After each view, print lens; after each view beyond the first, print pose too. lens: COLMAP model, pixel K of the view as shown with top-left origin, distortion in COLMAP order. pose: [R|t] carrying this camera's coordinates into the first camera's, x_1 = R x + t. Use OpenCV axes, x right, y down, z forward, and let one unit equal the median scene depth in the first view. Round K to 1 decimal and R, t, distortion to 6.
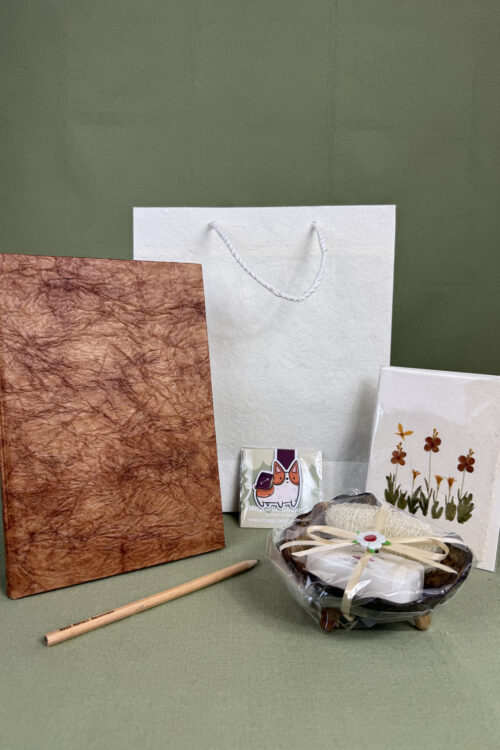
lens RADIAL K [[558.2, 0, 254.4], [0, 558.2, 373.4], [0, 0, 1]] dist [0.000807, -0.005098]
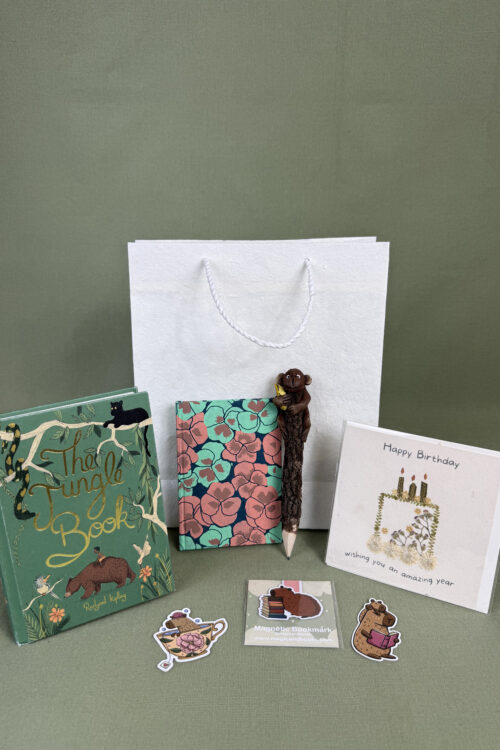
lens RADIAL K [[558.2, 0, 251.5], [0, 558.2, 372.4], [0, 0, 1]] dist [0.000807, -0.005098]
pose [[0.999009, -0.000708, -0.044497, 0.051679], [0.007530, 0.988146, 0.153333, -0.222113], [0.043861, -0.153516, 0.987172, -0.025414]]
